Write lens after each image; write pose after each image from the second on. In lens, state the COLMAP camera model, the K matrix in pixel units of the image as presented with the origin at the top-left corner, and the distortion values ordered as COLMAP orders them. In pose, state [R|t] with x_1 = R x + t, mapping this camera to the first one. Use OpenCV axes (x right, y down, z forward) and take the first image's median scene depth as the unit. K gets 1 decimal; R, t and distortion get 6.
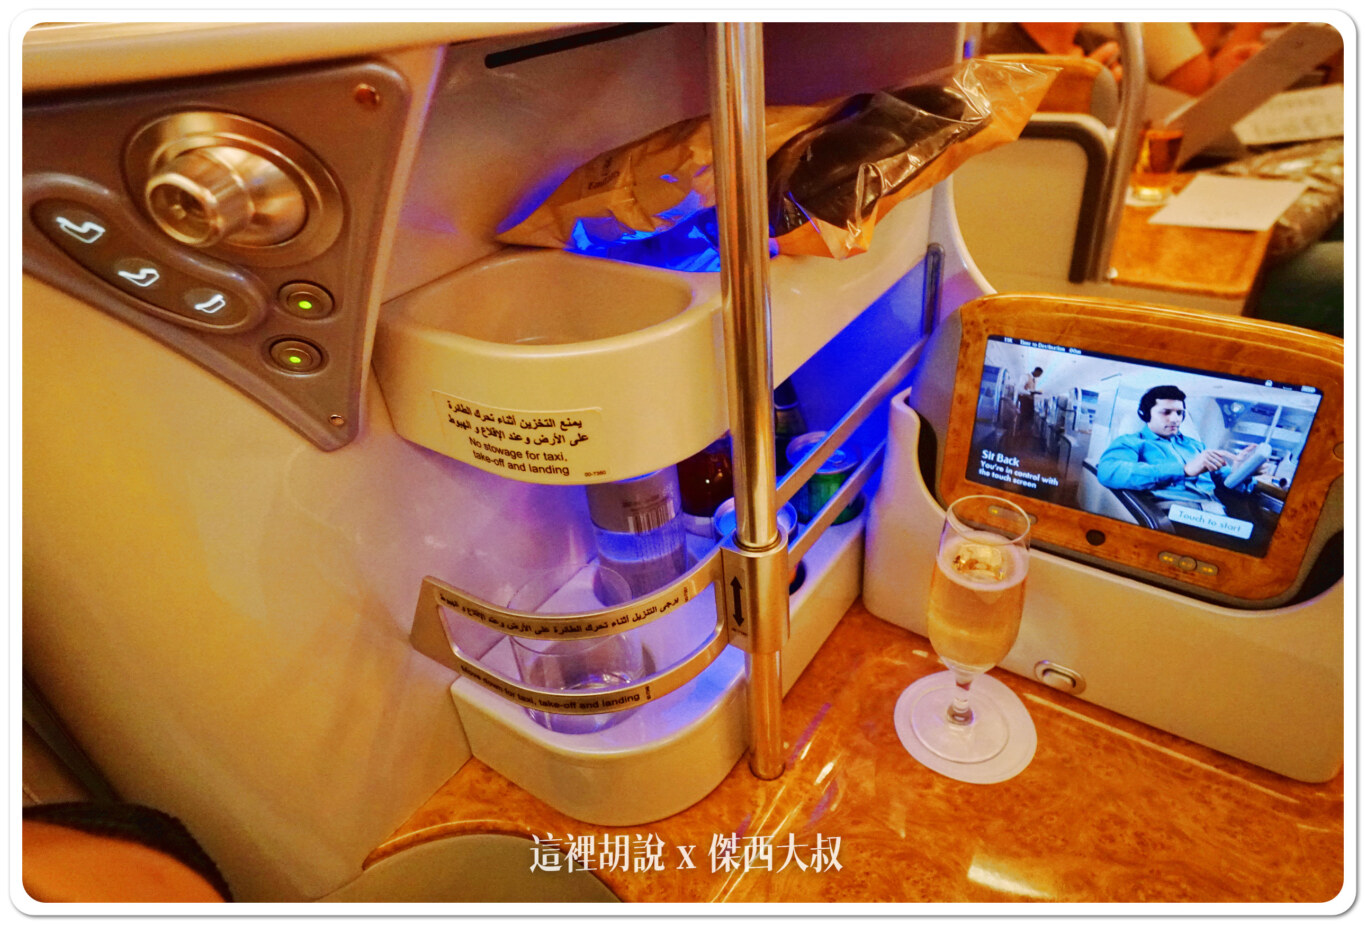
lens RADIAL K [[833.1, 0, 674.3], [0, 833.1, 465.8], [0, 0, 1]] dist [0.014940, 0.011241]
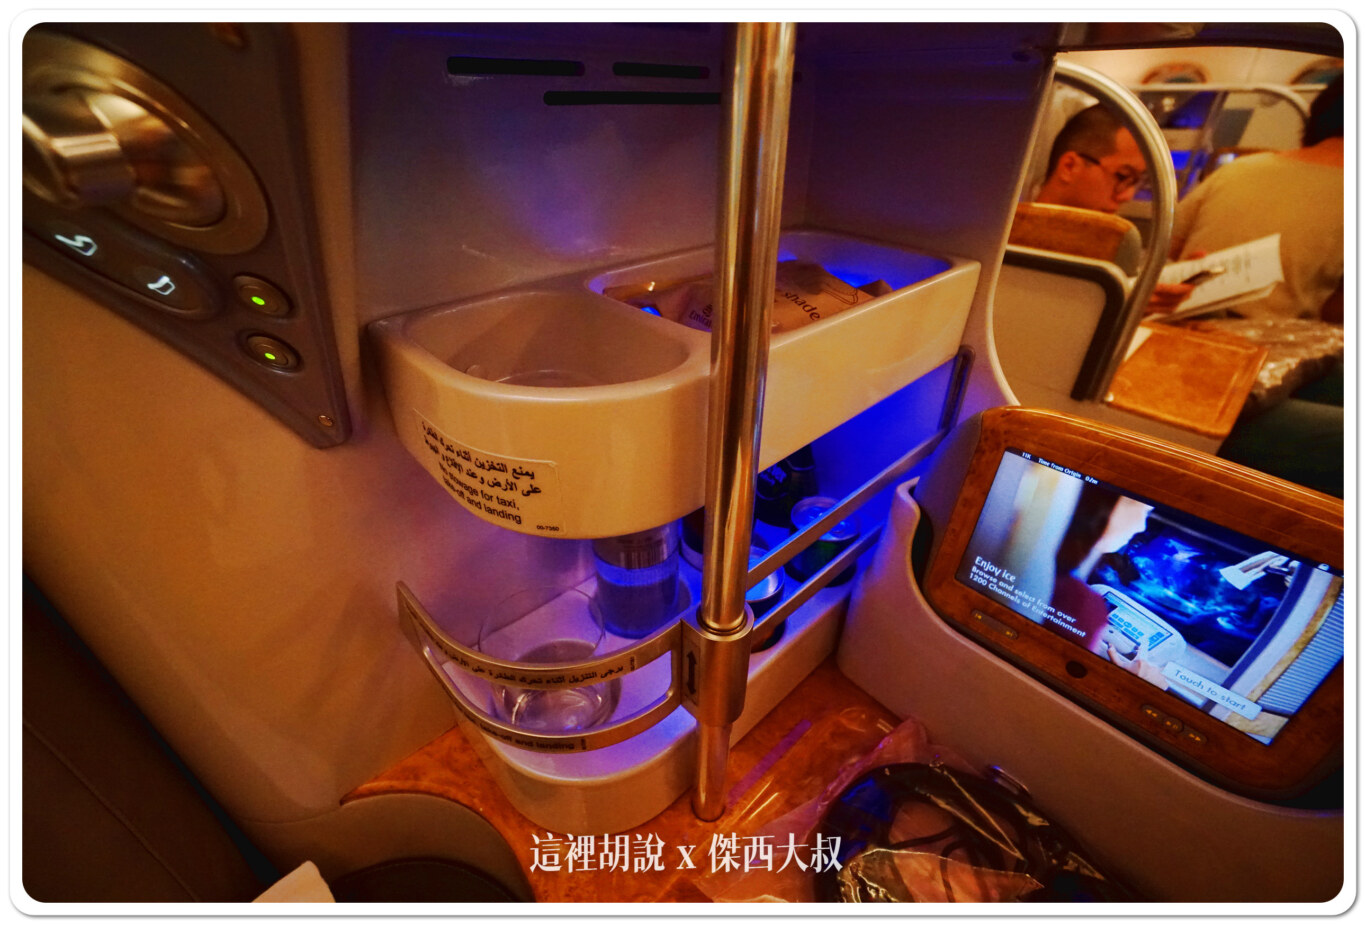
lens RADIAL K [[580.2, 0, 674.3], [0, 580.2, 463.8], [0, 0, 1]] dist [-0.040162, 0.009672]
pose [[0.974922, 0.187822, -0.119377, 0.082428], [-0.187710, 0.982148, 0.012281, -0.074383], [0.119552, 0.010435, 0.992773, 0.296085]]
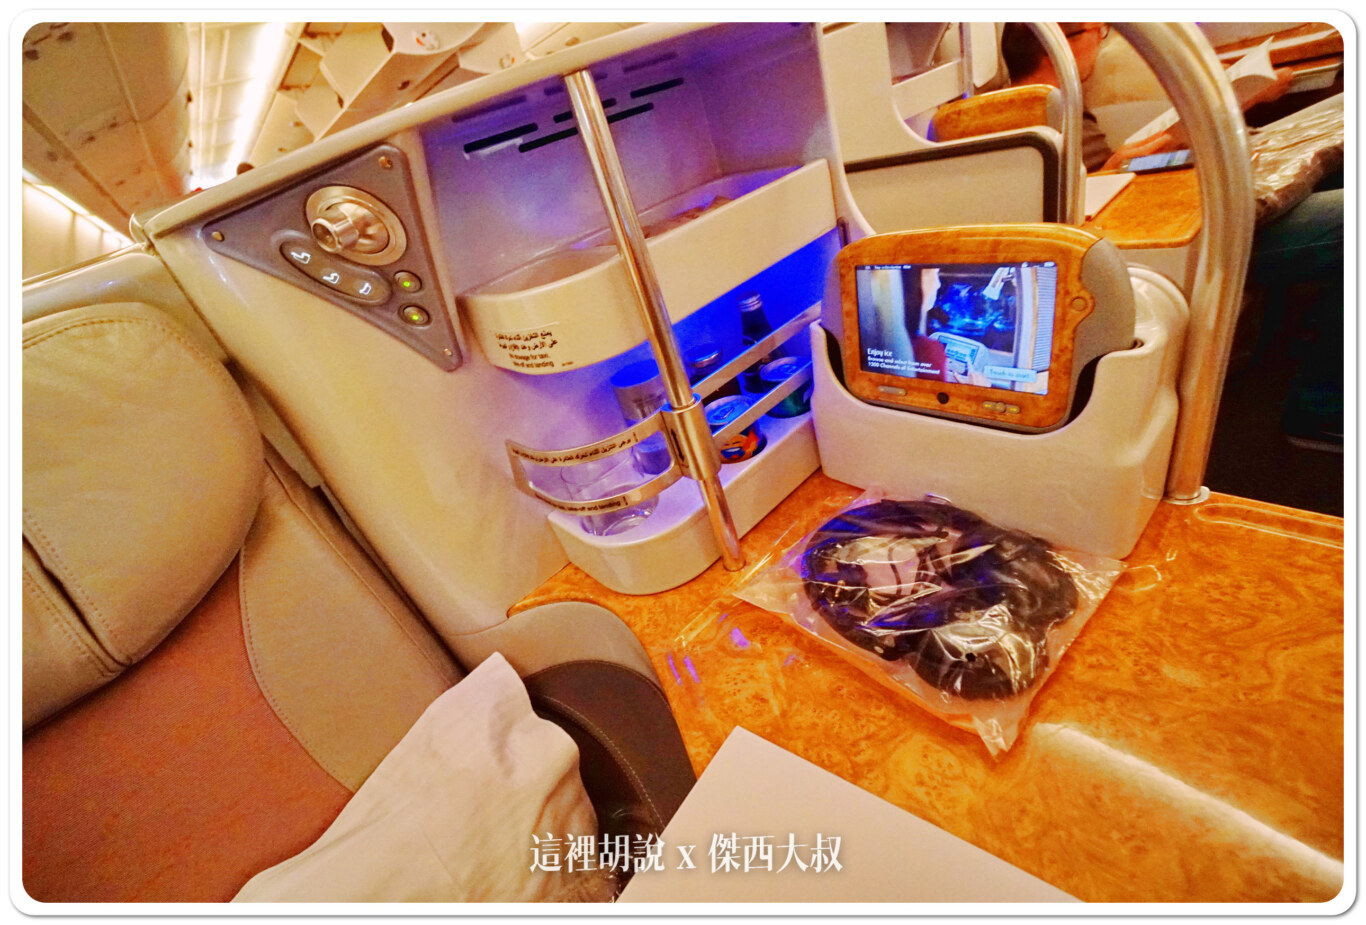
lens RADIAL K [[580.2, 0, 674.5], [0, 580.2, 458.4], [0, 0, 1]] dist [-0.040162, 0.009672]
pose [[0.957925, -0.053229, -0.282040, 0.351916], [0.055697, 0.998447, 0.000733, 0.170279], [0.281564, -0.016410, 0.959402, -0.077663]]
